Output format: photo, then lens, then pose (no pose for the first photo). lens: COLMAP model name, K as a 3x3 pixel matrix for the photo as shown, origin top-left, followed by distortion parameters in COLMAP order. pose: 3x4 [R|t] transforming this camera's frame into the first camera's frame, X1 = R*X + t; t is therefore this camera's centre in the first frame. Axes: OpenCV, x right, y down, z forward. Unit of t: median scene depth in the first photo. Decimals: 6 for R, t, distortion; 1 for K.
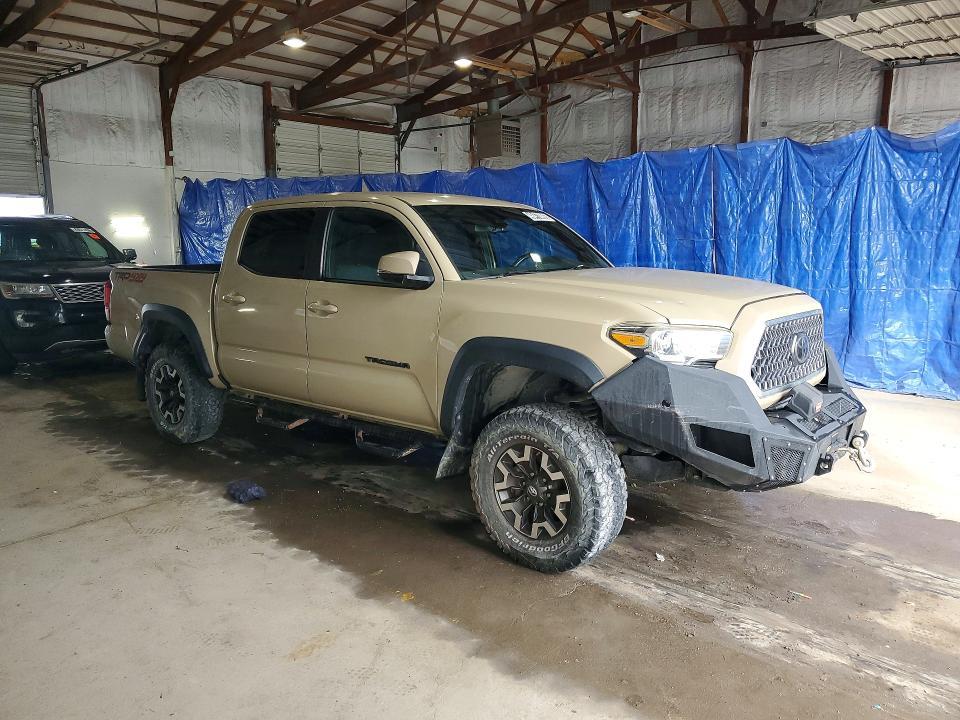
lens RADIAL K [[743.5, 0, 482.7], [0, 743.5, 357.0], [0, 0, 1]] dist [0.020813, 0.003386]
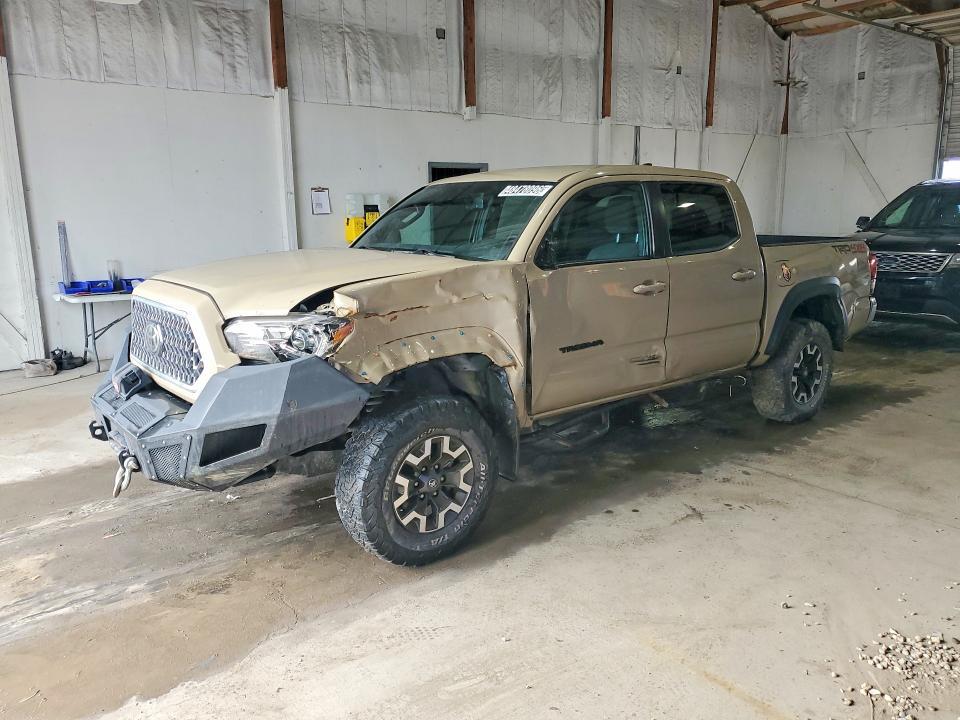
lens RADIAL K [[743.5, 0, 478.0], [0, 743.5, 359.1], [0, 0, 1]] dist [0.020813, 0.003386]
pose [[-0.175891, 0.207829, -0.962221, 1.018504], [-0.151383, 0.960123, 0.235048, -0.217787], [0.972700, 0.187006, -0.137415, 1.225861]]
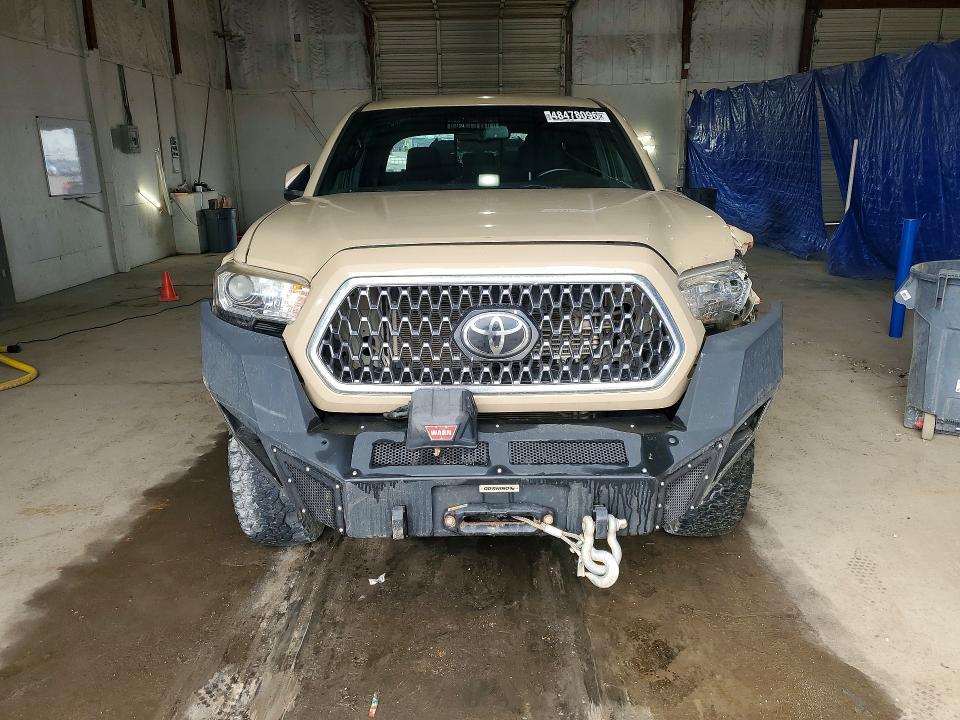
lens RADIAL K [[743.5, 0, 478.9], [0, 743.5, 364.5], [0, 0, 1]] dist [0.020813, 0.003386]
pose [[0.657363, 0.192653, -0.728532, 0.669322], [-0.108261, 0.980884, 0.161700, -0.063538], [0.745757, -0.027423, 0.665653, 0.479093]]
